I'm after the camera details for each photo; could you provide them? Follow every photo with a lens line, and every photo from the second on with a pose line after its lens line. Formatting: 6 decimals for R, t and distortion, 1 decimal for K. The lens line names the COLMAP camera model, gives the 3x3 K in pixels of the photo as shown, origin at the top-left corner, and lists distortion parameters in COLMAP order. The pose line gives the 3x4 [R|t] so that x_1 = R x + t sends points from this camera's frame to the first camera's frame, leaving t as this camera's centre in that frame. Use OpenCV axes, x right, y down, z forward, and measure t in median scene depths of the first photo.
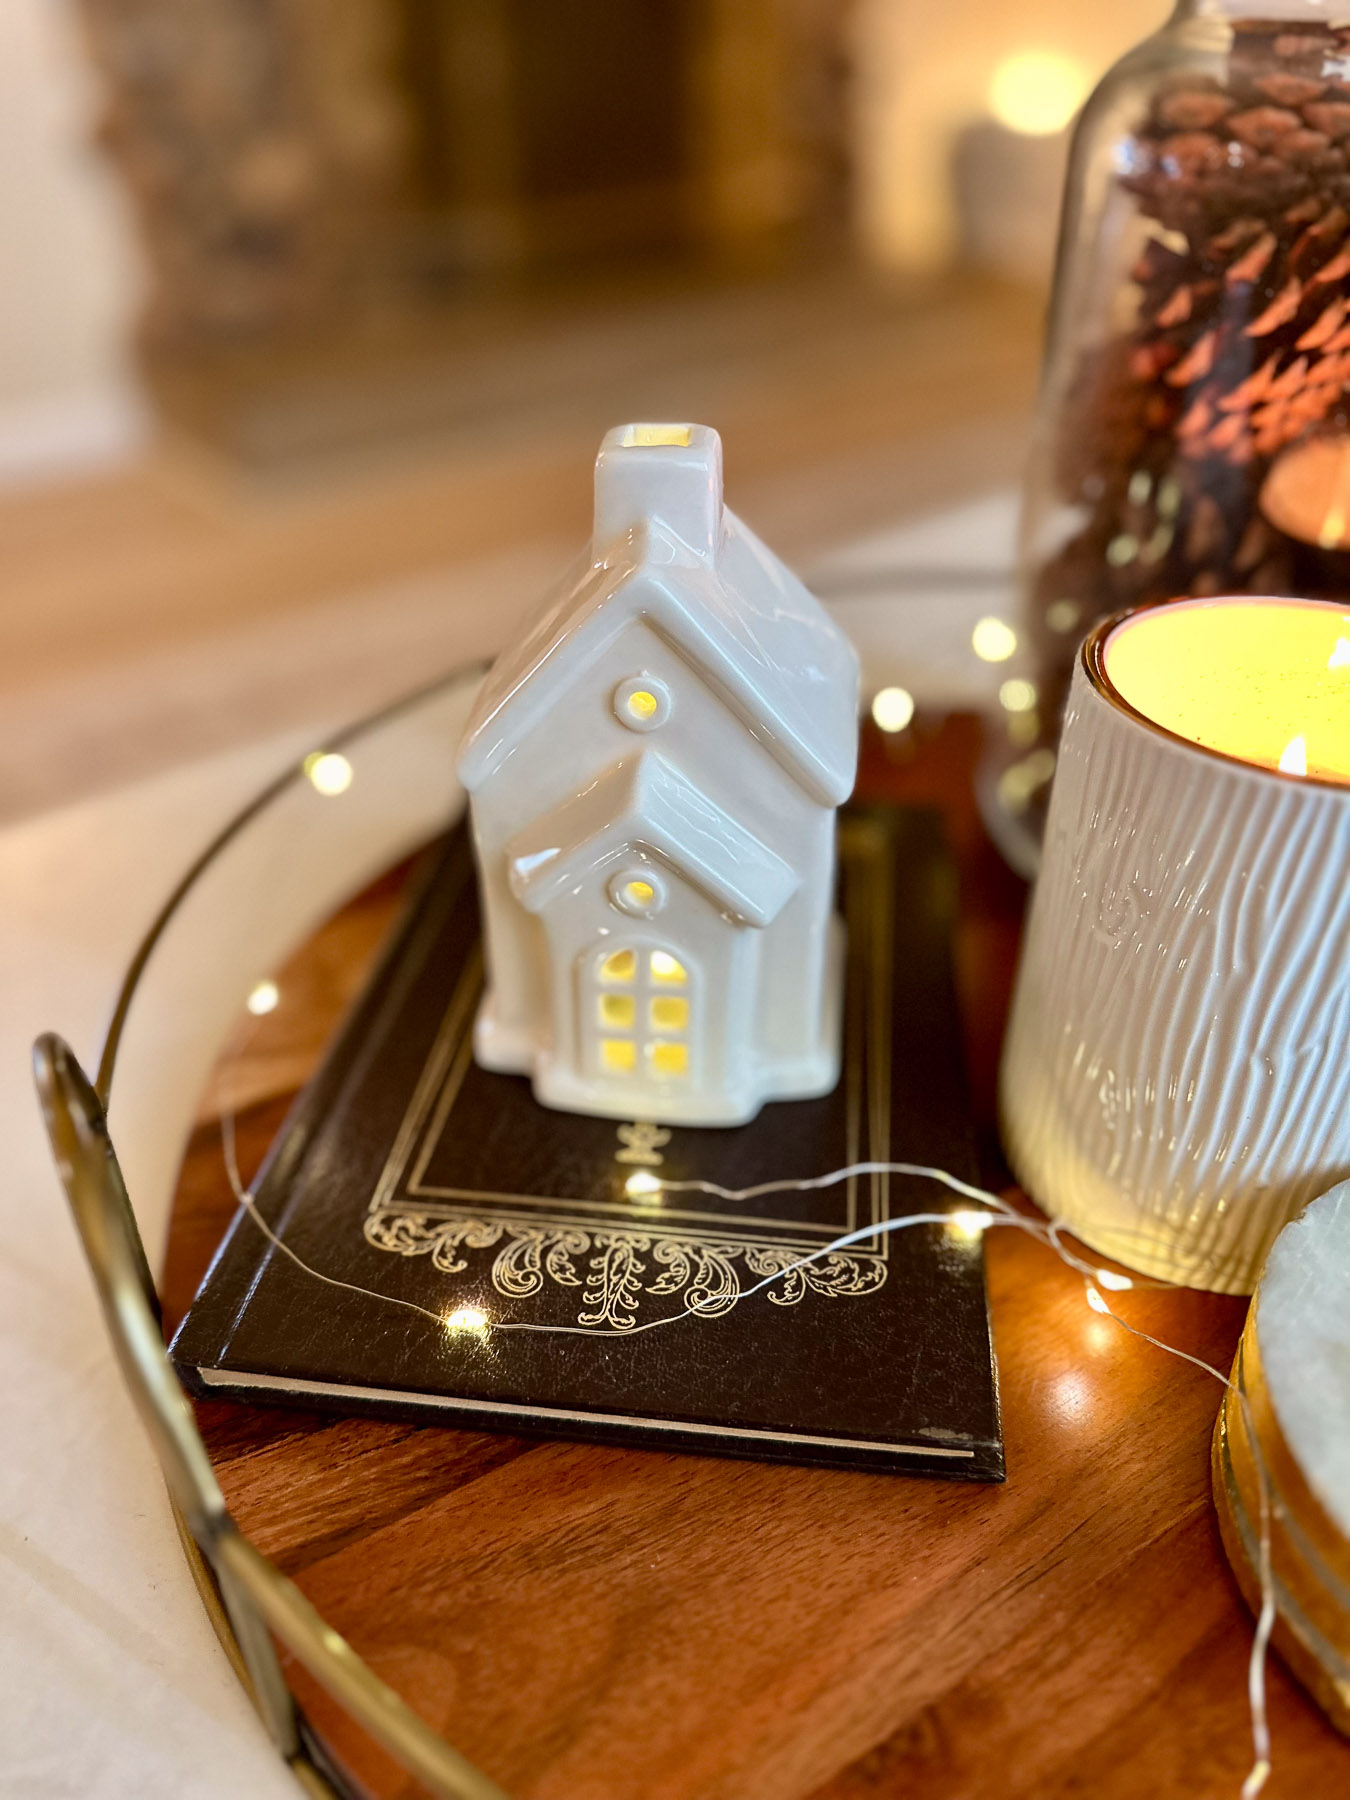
lens RADIAL K [[1272.4, 0, 682.4], [0, 1272.4, 903.8], [0, 0, 1]] dist [0.040212, -0.052796]
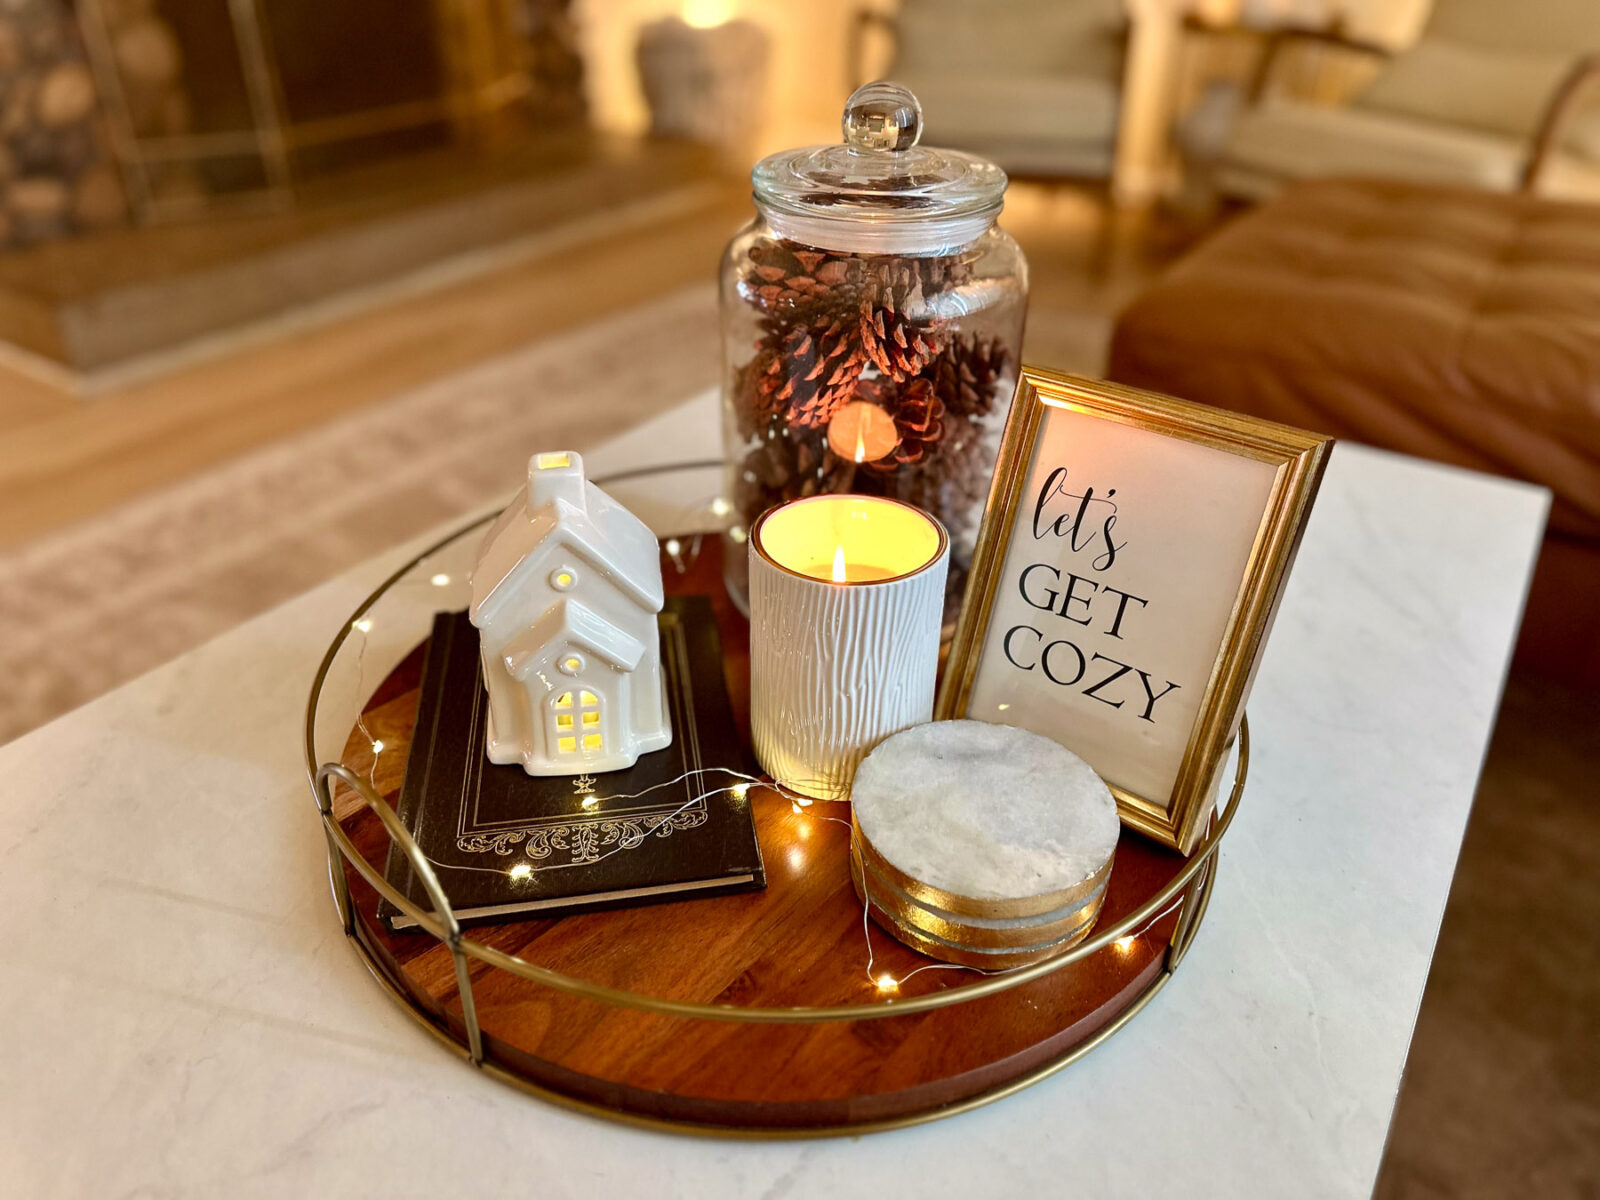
lens RADIAL K [[1131.1, 0, 807.7], [0, 1131.1, 592.9], [0, 0, 1]] dist [0.040212, -0.052796]
pose [[0.954203, -0.128969, 0.269931, -0.156491], [0.145504, 0.988462, -0.042080, 0.011337], [-0.261390, 0.079429, 0.961960, -0.978070]]
